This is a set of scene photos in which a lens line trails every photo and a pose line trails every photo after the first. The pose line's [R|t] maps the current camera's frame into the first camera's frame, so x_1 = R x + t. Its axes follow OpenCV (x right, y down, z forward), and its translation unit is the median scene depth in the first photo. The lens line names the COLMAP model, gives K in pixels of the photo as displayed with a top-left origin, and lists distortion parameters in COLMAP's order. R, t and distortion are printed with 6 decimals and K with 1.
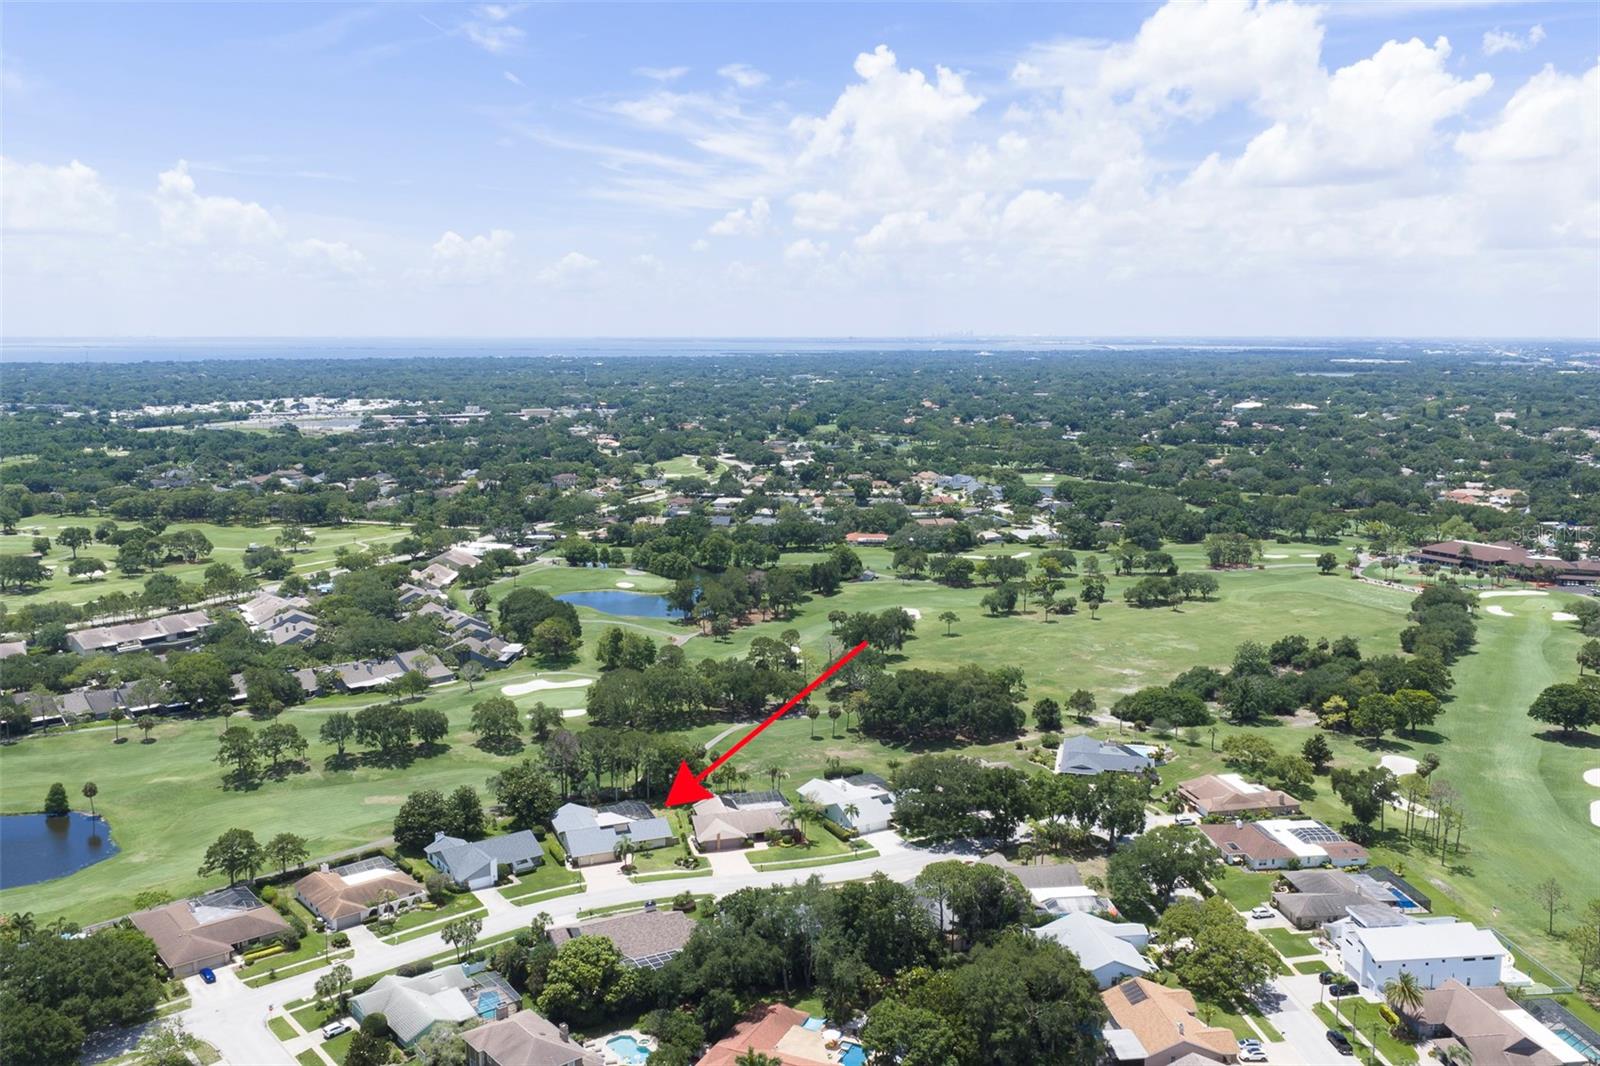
lens RADIAL K [[1325.9, 0, 800.0], [0, 1325.9, 533.0], [0, 0, 1]] dist [0.021697, -0.043050]
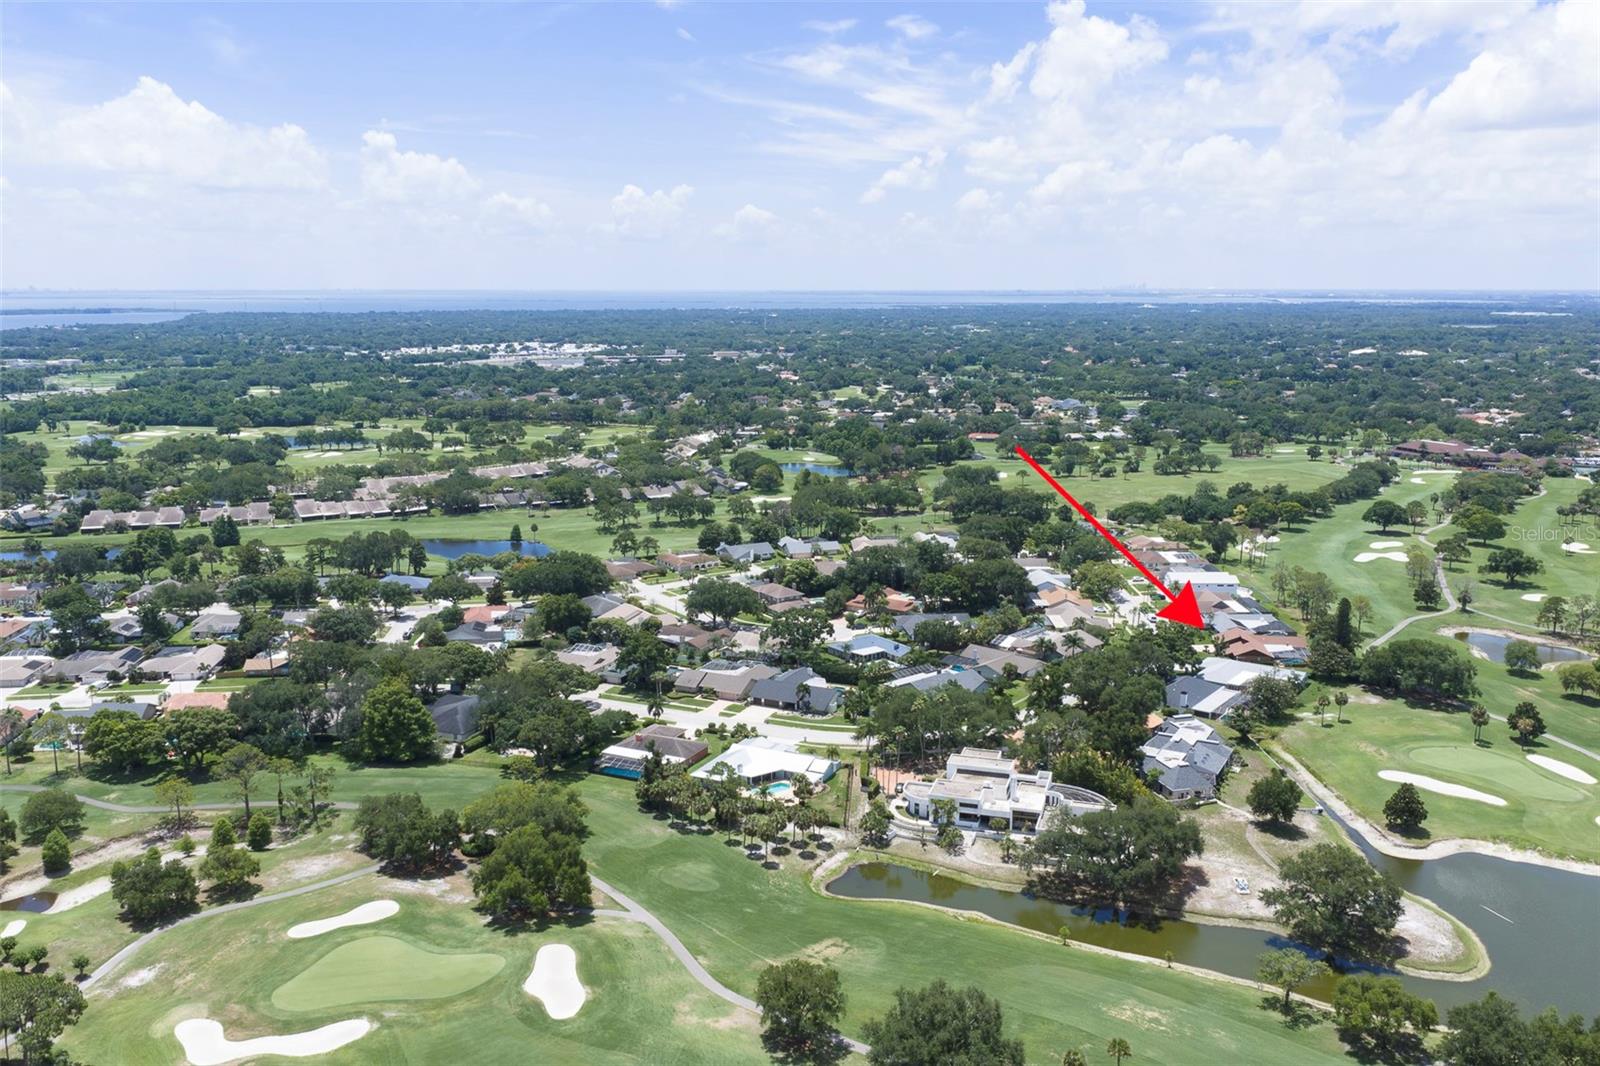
lens RADIAL K [[1325.9, 0, 800.0], [0, 1325.9, 533.0], [0, 0, 1]] dist [0.021697, -0.043050]
pose [[0.992047, 0.022655, -0.123815, 0.026844], [-0.018399, 0.999203, 0.035416, 0.045201], [0.124518, -0.032857, 0.991673, -0.295752]]
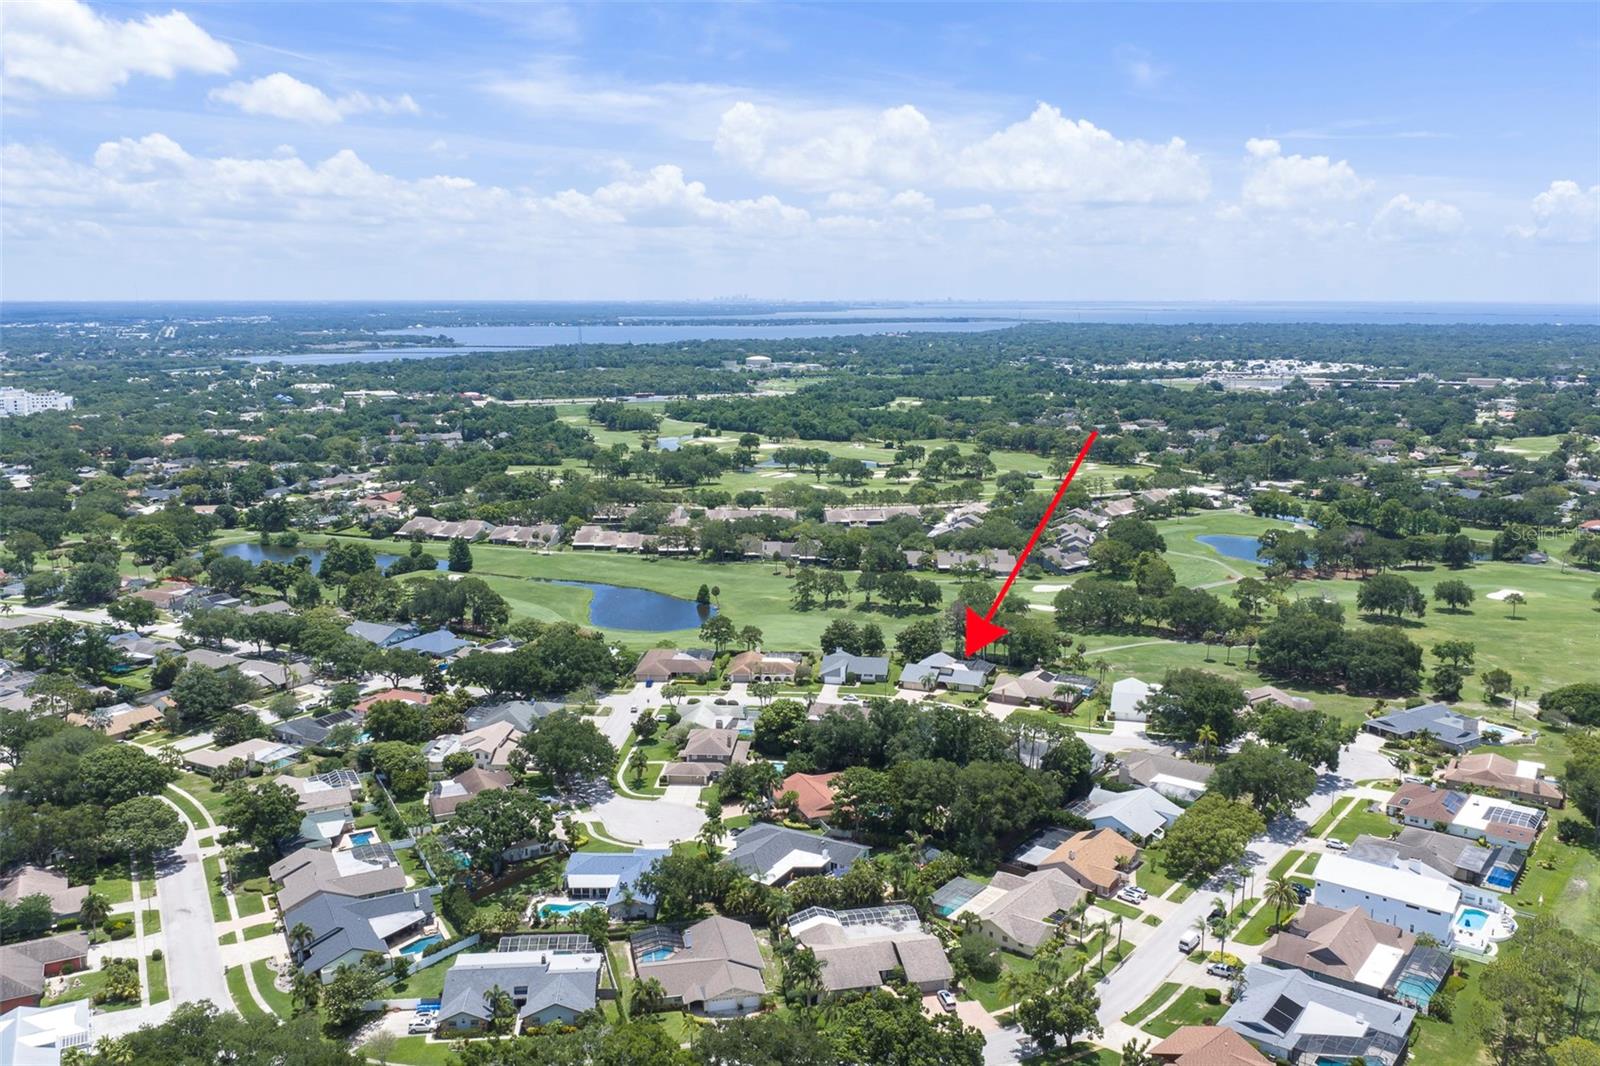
lens RADIAL K [[1325.9, 0, 800.0], [0, 1325.9, 533.0], [0, 0, 1]] dist [0.021697, -0.043050]
pose [[0.715764, 0.122521, -0.687511, 0.214369], [-0.104452, 0.992197, 0.068074, 0.003291], [0.690487, 0.023087, 0.722977, -0.020398]]
